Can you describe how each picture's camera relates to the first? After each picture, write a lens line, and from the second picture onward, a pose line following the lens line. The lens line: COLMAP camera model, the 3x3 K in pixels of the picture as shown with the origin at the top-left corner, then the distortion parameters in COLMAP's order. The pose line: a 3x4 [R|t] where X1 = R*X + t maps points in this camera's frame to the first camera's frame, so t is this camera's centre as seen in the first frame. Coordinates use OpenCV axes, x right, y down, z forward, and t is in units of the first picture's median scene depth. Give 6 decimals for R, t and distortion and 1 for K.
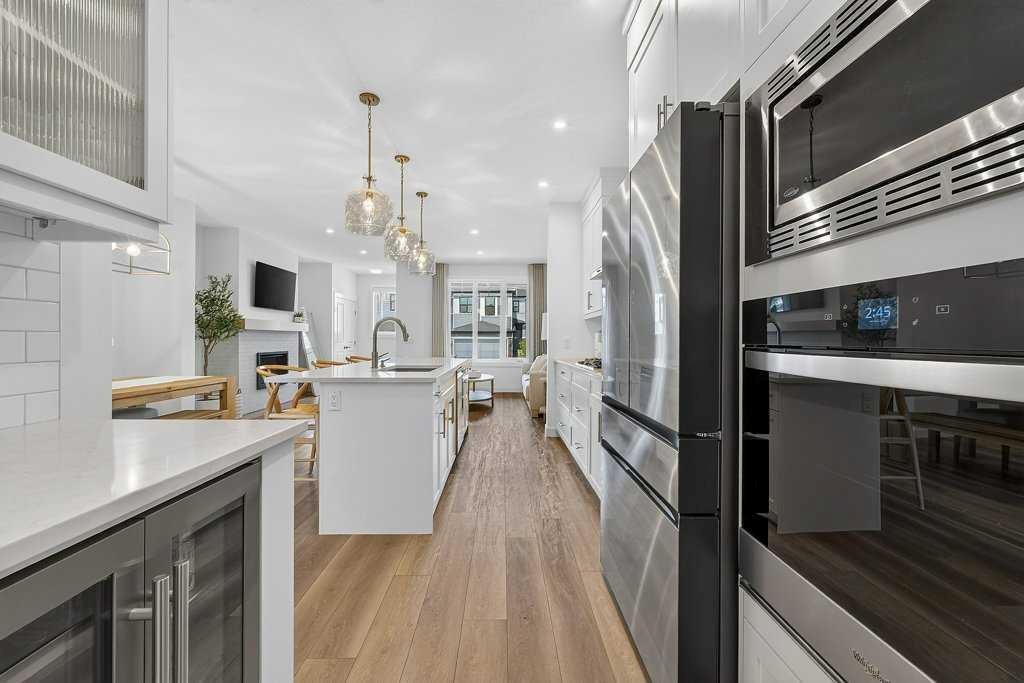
lens RADIAL K [[414.4, 0, 506.1], [0, 414.4, 338.1], [0, 0, 1]] dist [-0.000226, 0.000085]
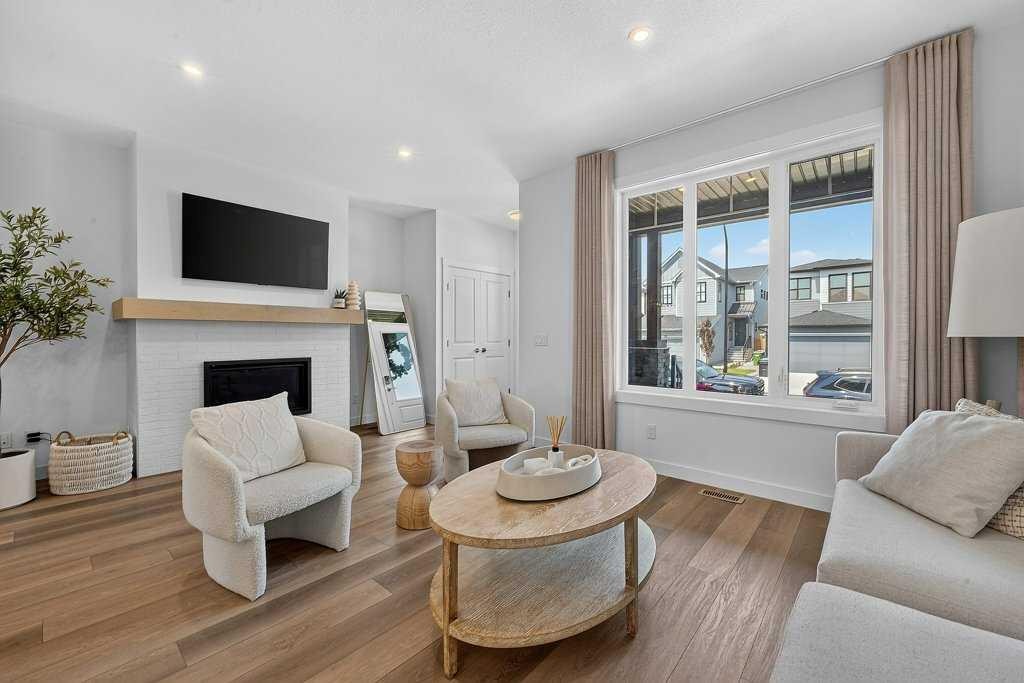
lens RADIAL K [[414.4, 0, 506.1], [0, 414.4, 338.1], [0, 0, 1]] dist [-0.000226, 0.000085]
pose [[0.745882, -0.000024, -0.666078, 0.073917], [0.003878, 0.999983, 0.004306, 0.005099], [0.666066, -0.005795, 0.745870, 0.918372]]
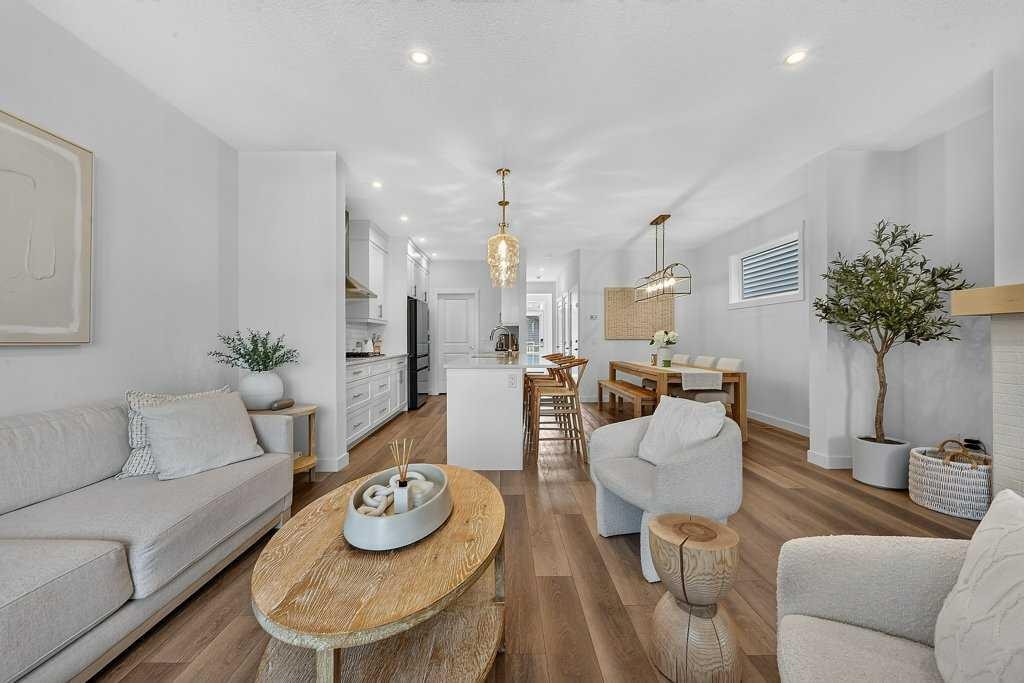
lens RADIAL K [[414.4, 0, 506.1], [0, 414.4, 338.1], [0, 0, 1]] dist [-0.000226, 0.000085]
pose [[-0.999976, 0.002385, 0.006442, -0.160778], [0.002329, 0.999960, -0.008665, 0.006432], [-0.006463, -0.008650, -0.999942, 1.404081]]
